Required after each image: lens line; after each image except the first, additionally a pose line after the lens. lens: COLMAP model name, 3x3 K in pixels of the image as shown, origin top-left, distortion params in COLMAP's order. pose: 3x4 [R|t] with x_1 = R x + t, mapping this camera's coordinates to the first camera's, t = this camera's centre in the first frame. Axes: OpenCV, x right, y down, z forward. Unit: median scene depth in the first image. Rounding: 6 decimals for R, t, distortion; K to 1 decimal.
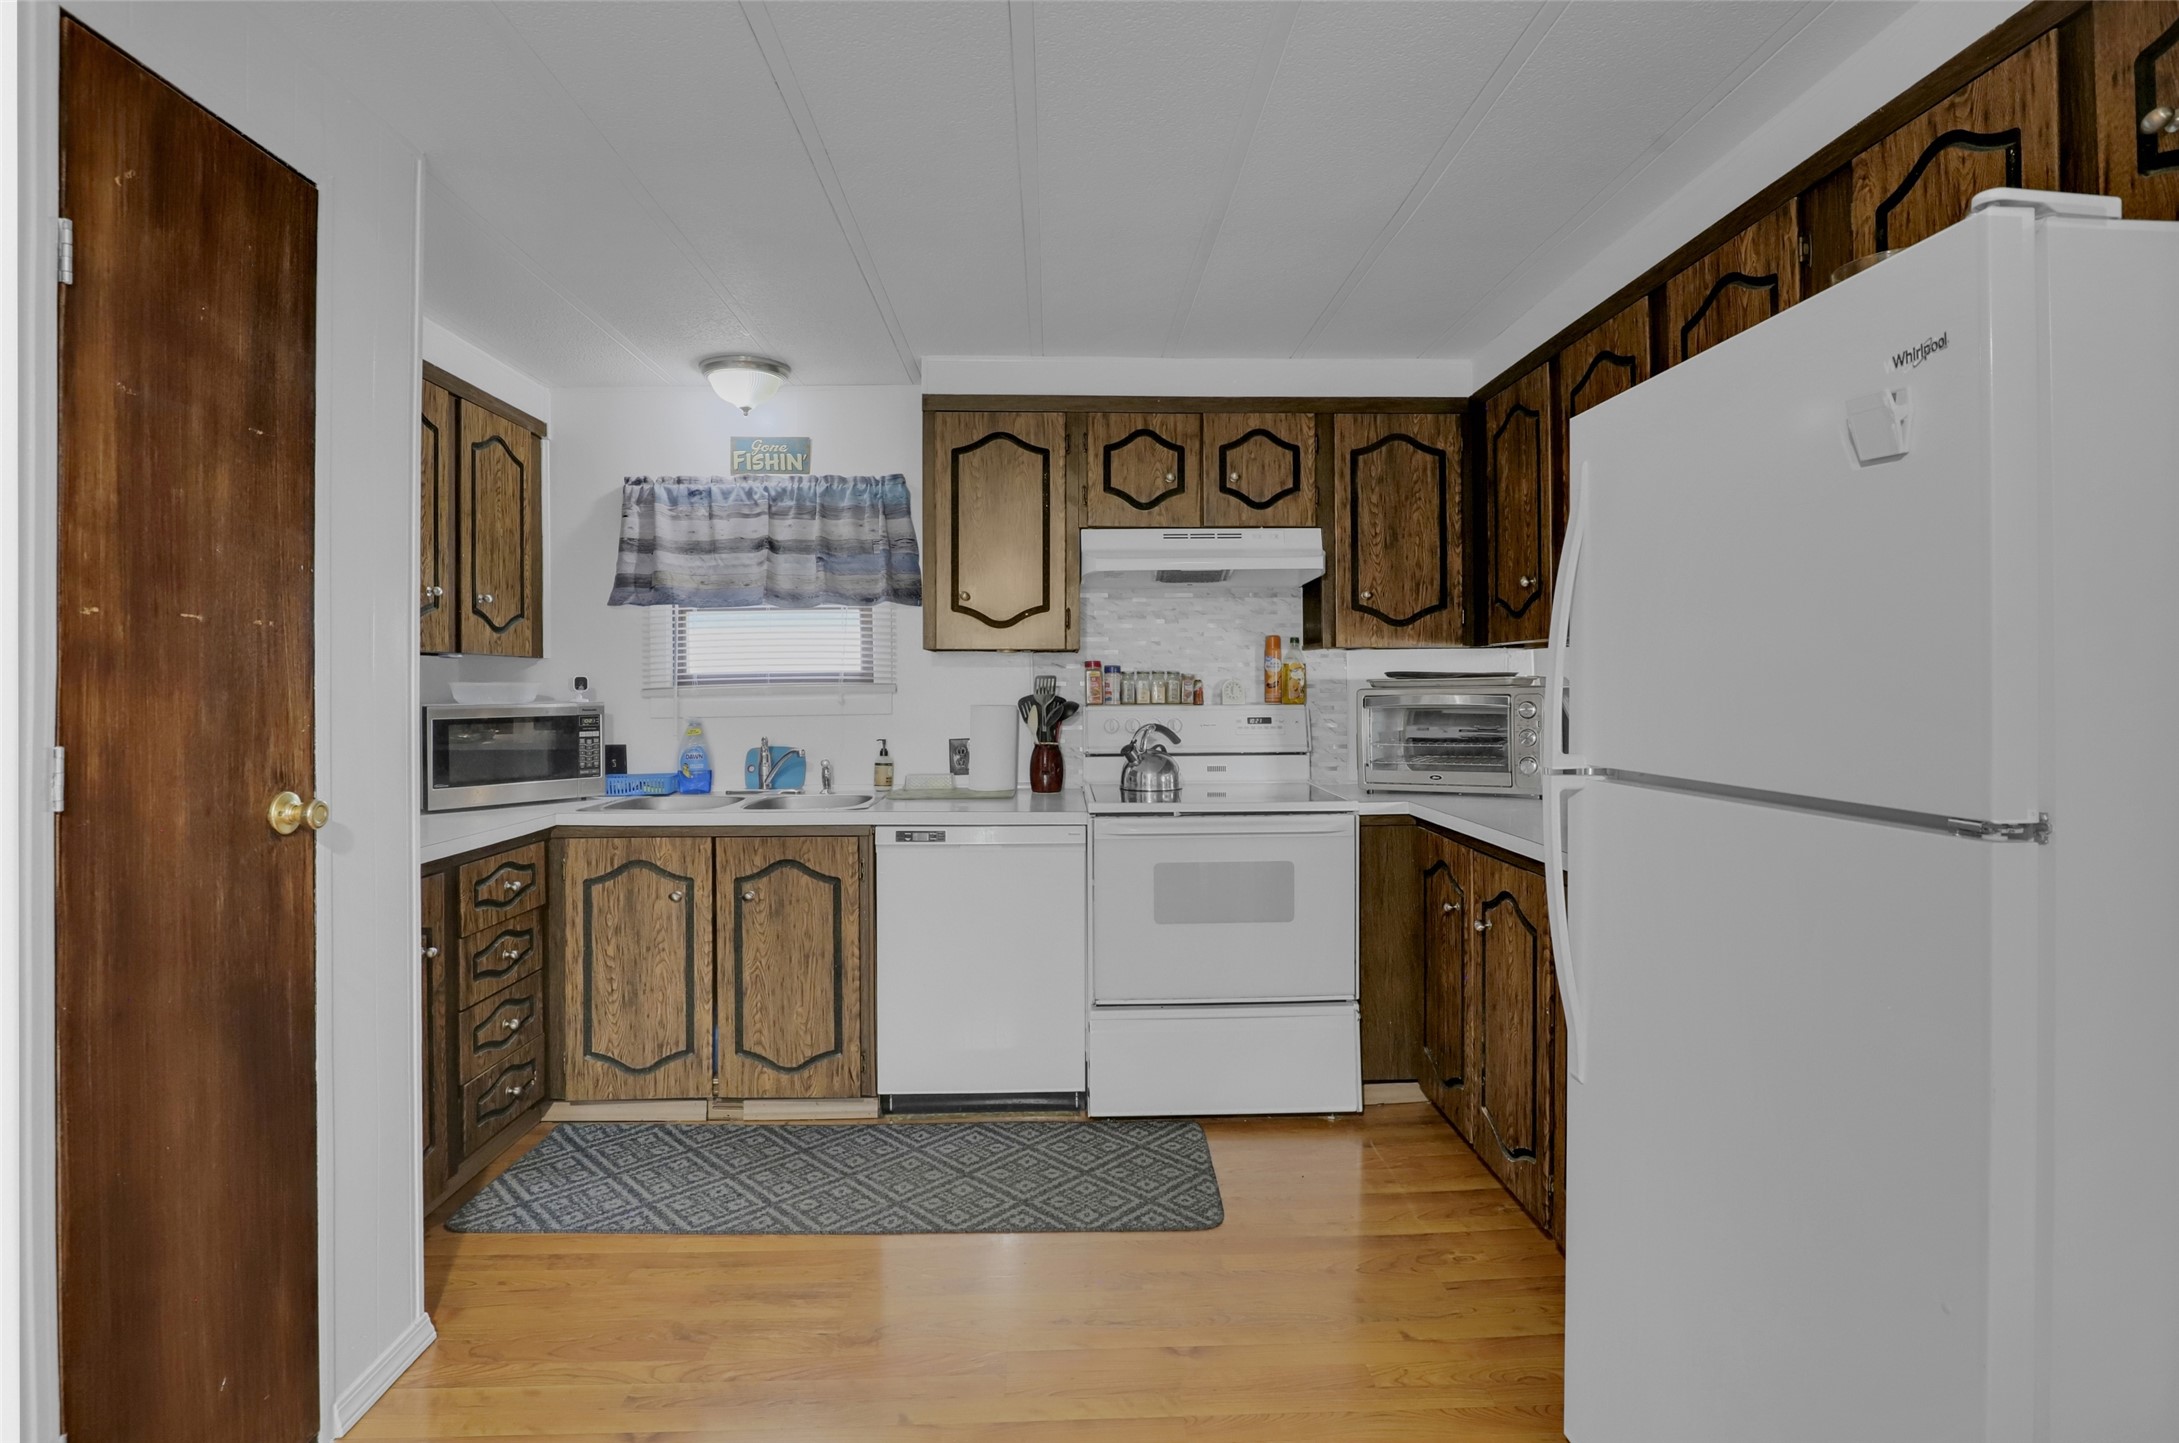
lens RADIAL K [[1053.5, 0, 1086.9], [0, 1053.5, 685.2], [0, 0, 1]] dist [-0.030775, 0.004260]
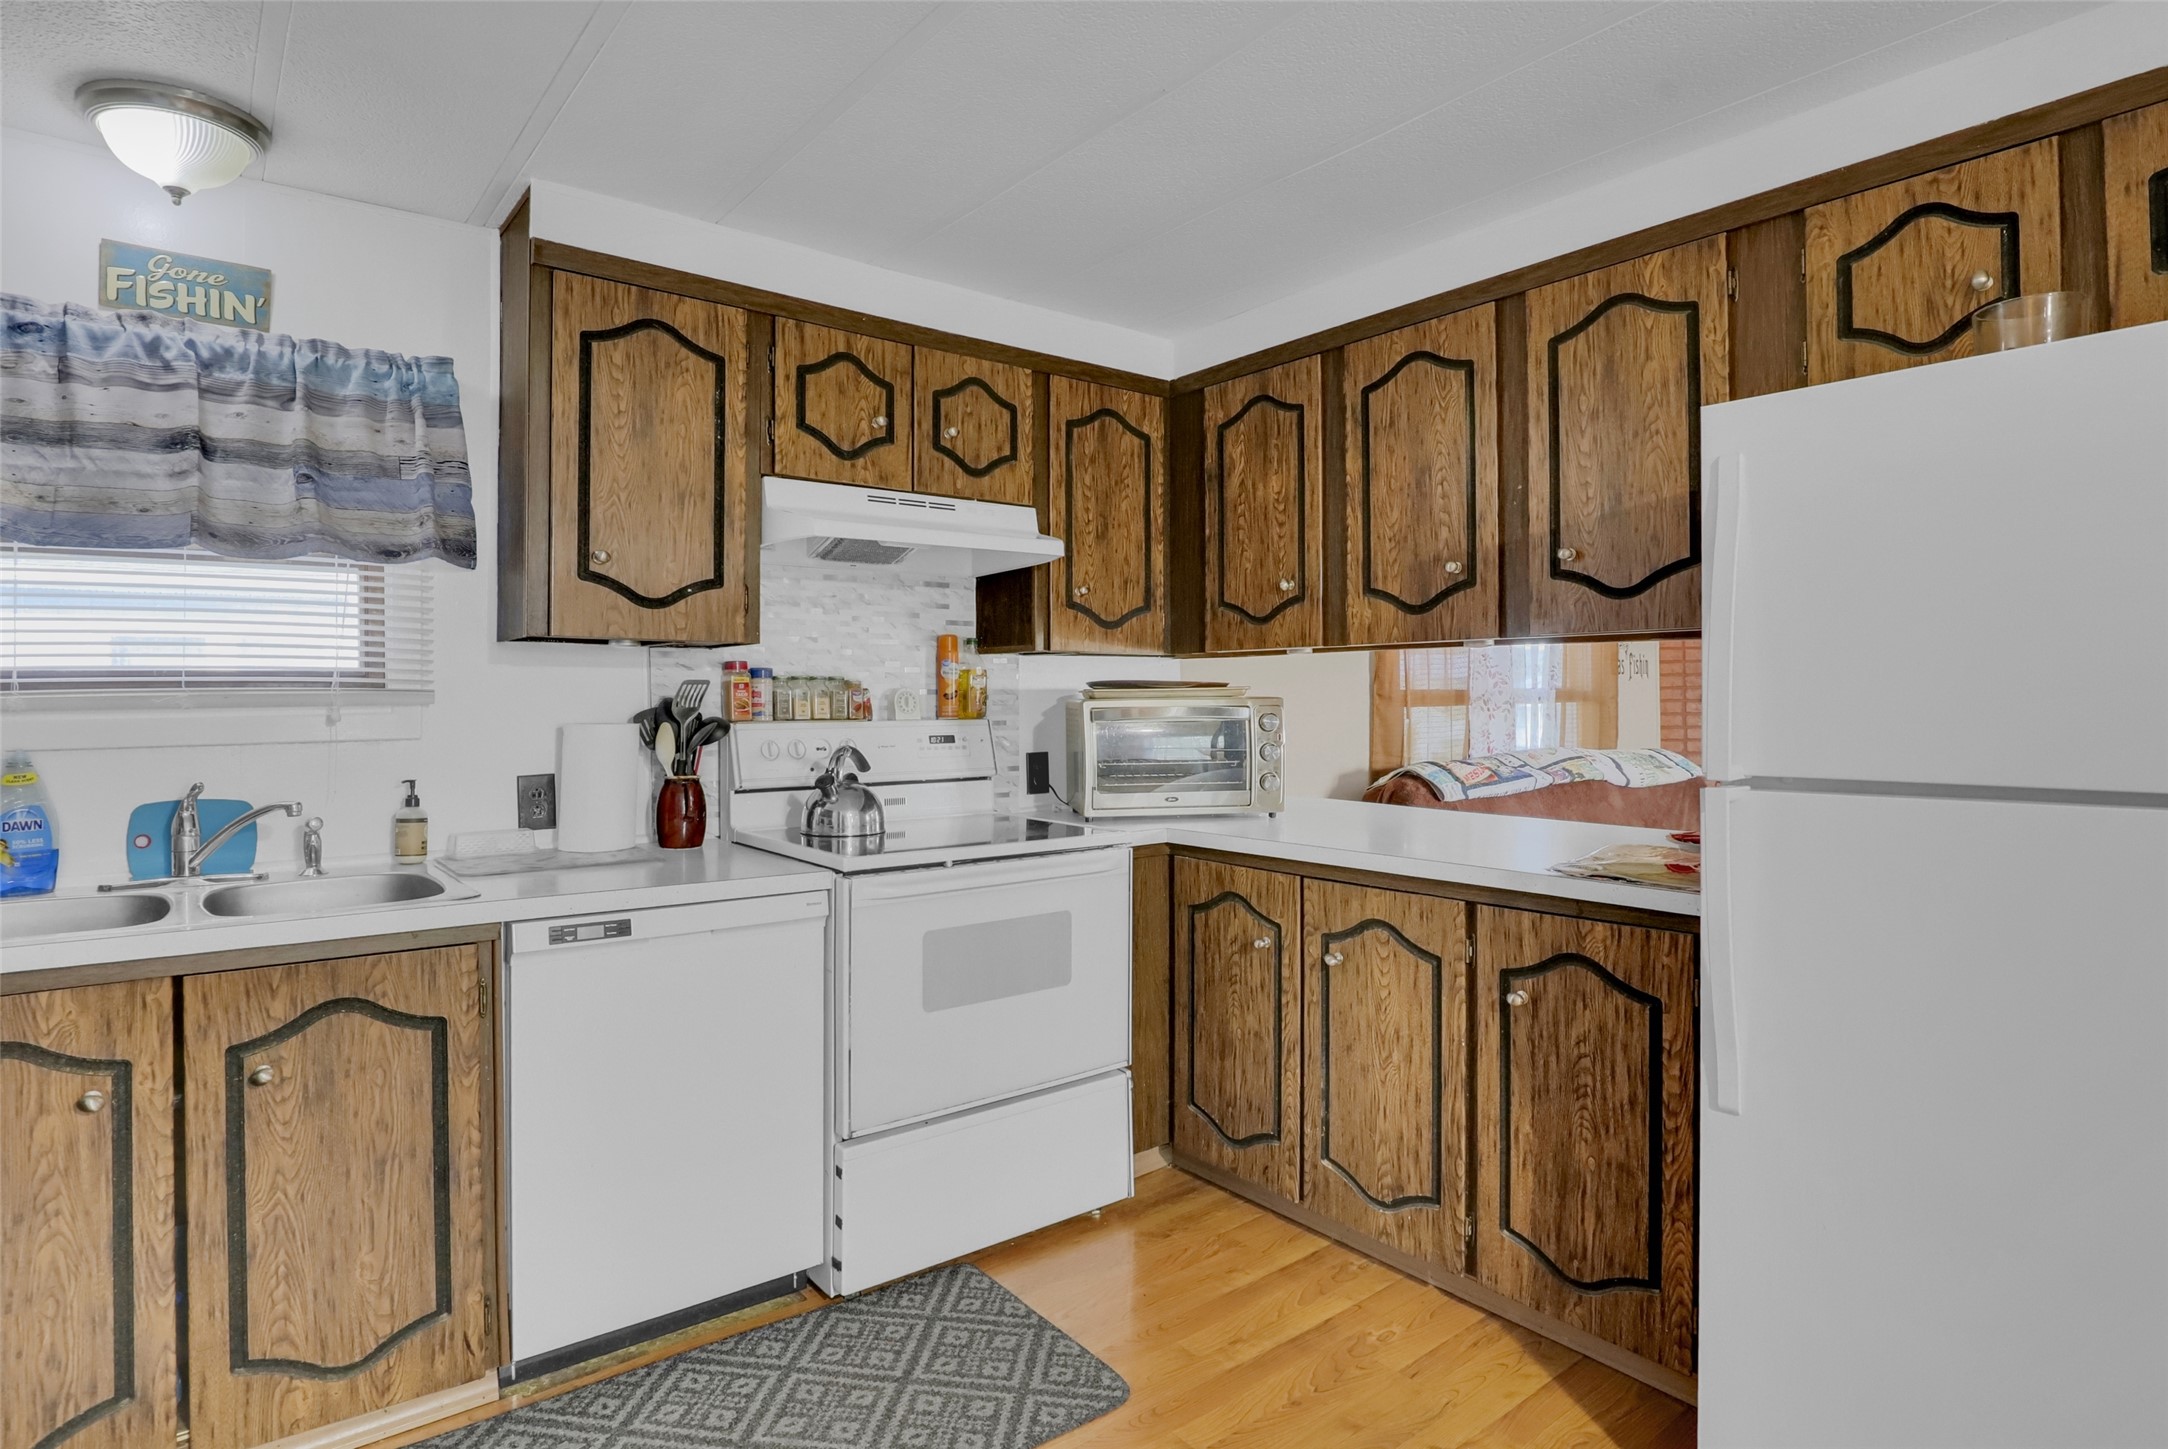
lens RADIAL K [[1145.5, 0, 1030.1], [0, 1145.5, 692.1], [0, 0, 1]] dist [-0.026271, 0.003294]
pose [[0.812781, 0.006267, 0.582535, -0.339110], [-0.001529, 0.999962, -0.008625, 0.005622], [-0.582567, 0.006119, 0.812760, 0.286298]]
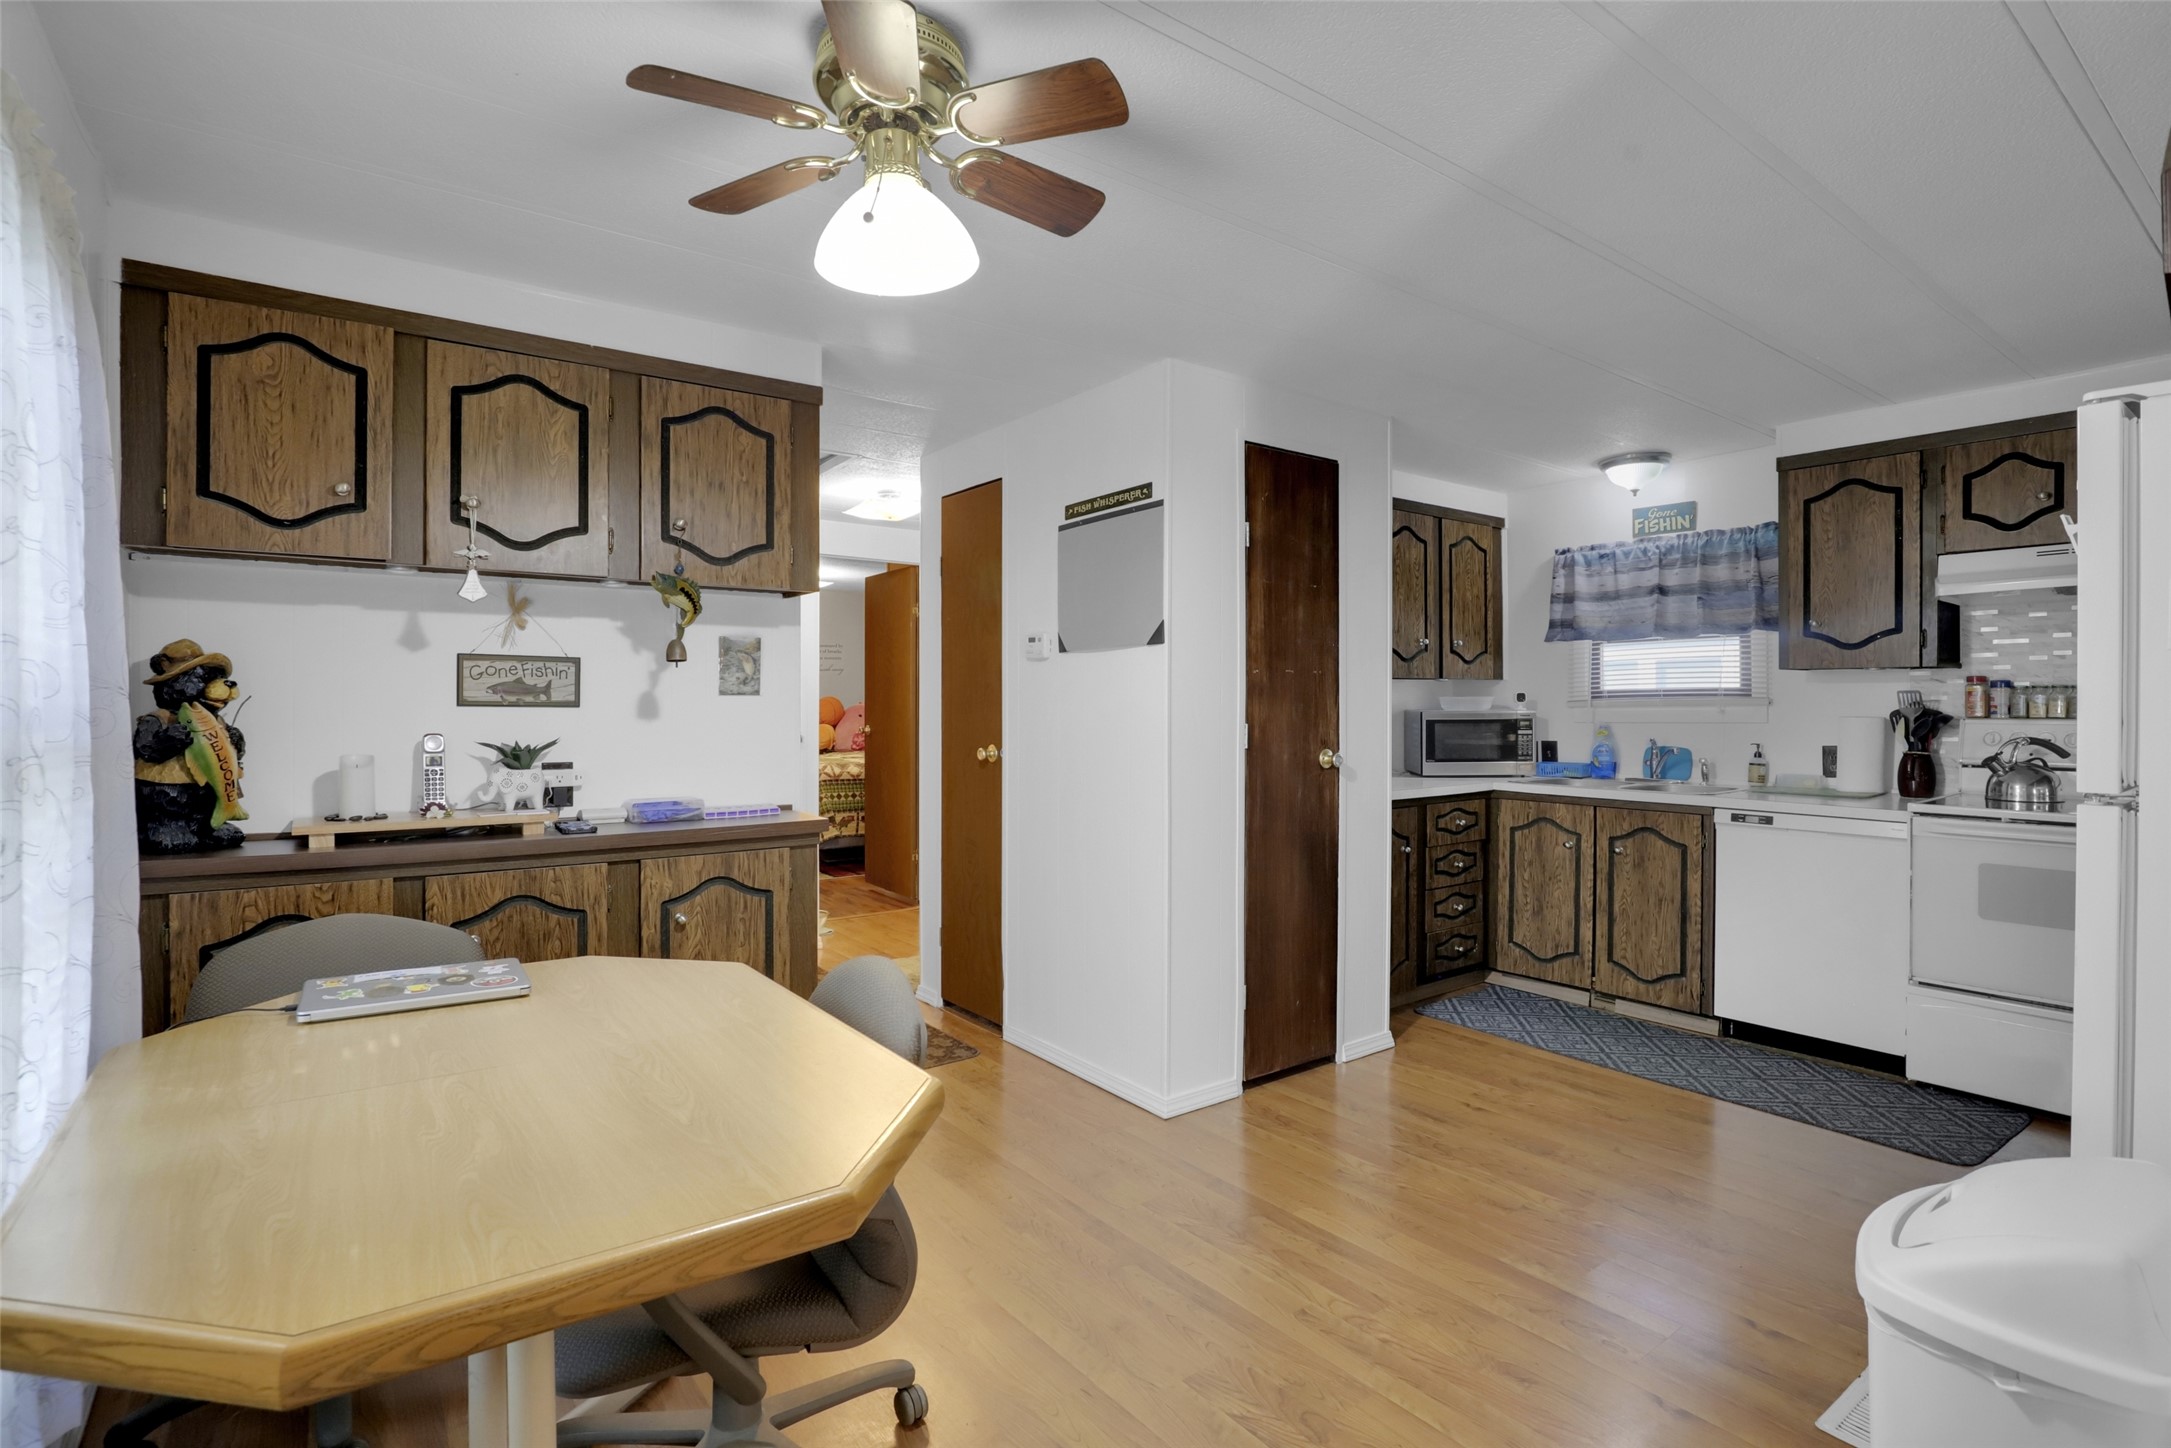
lens RADIAL K [[1054.9, 0, 1101.1], [0, 1054.9, 707.8], [0, 0, 1]] dist [-0.004990, 0.004661]
pose [[0.582846, 0.009278, -0.812530, 0.410519], [0.001314, 0.999923, 0.012360, -0.006506], [0.812582, -0.008272, 0.582789, -0.369321]]
